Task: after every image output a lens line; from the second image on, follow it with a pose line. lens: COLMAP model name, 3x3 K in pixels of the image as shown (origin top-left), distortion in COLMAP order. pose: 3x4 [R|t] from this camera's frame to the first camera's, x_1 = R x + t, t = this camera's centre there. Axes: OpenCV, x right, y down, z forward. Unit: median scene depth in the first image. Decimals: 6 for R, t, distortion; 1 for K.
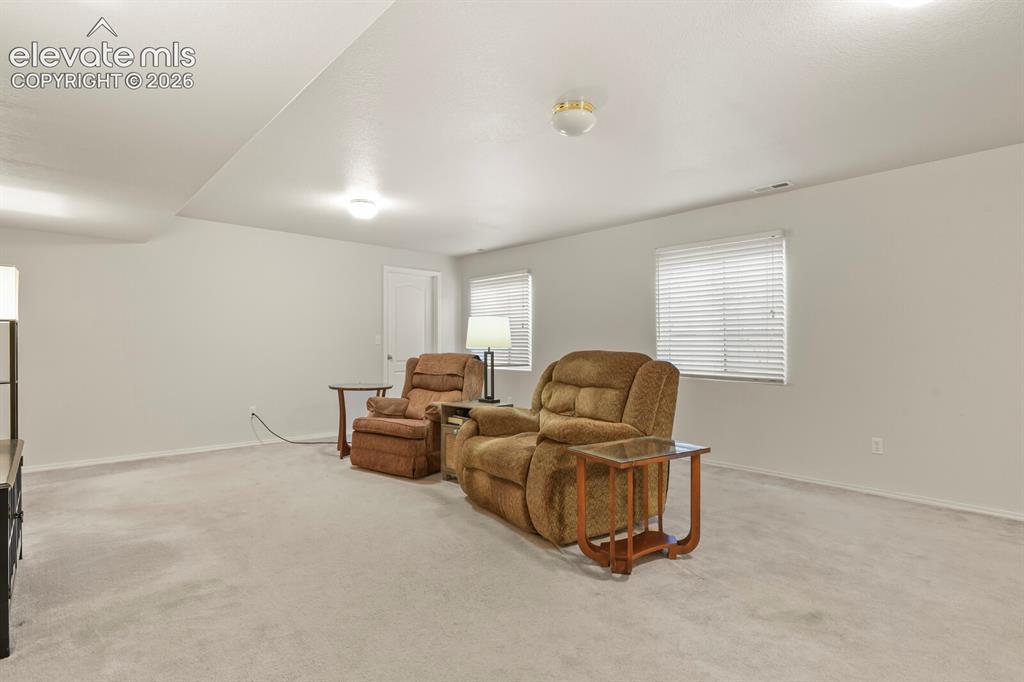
lens RADIAL K [[494.4, 0, 510.2], [0, 494.4, 338.0], [0, 0, 1]] dist [-0.003878, -0.006035]
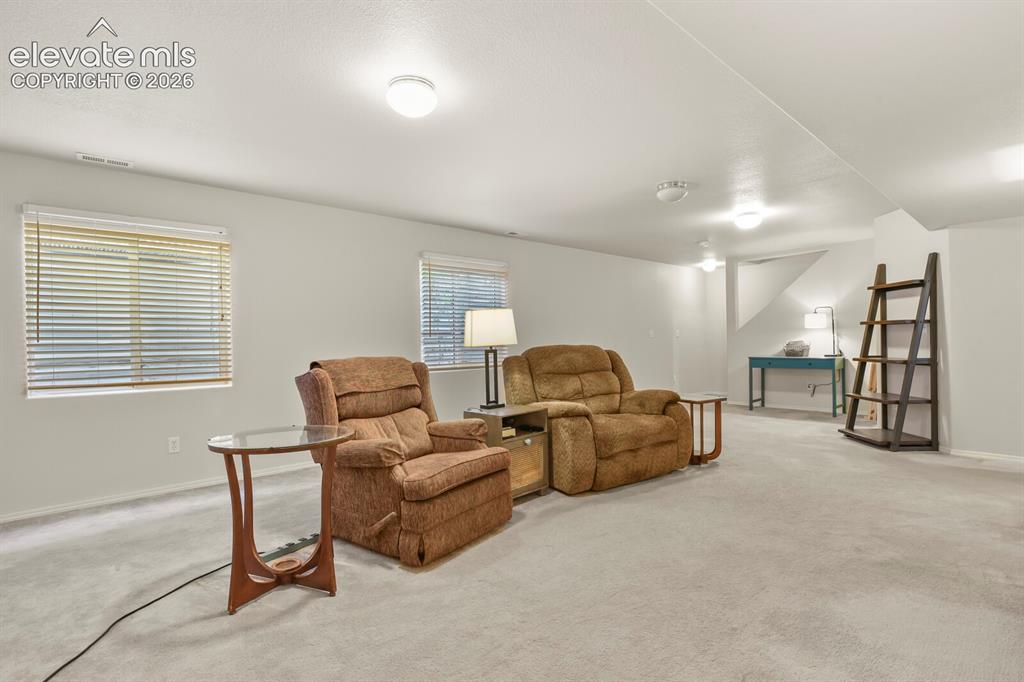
lens RADIAL K [[494.4, 0, 506.5], [0, 494.4, 341.1], [0, 0, 1]] dist [-0.003878, -0.006035]
pose [[0.026342, -0.004436, 0.999643, -0.909199], [0.006957, 0.999967, 0.004254, 0.008483], [-0.999629, 0.006842, 0.026372, 0.943135]]
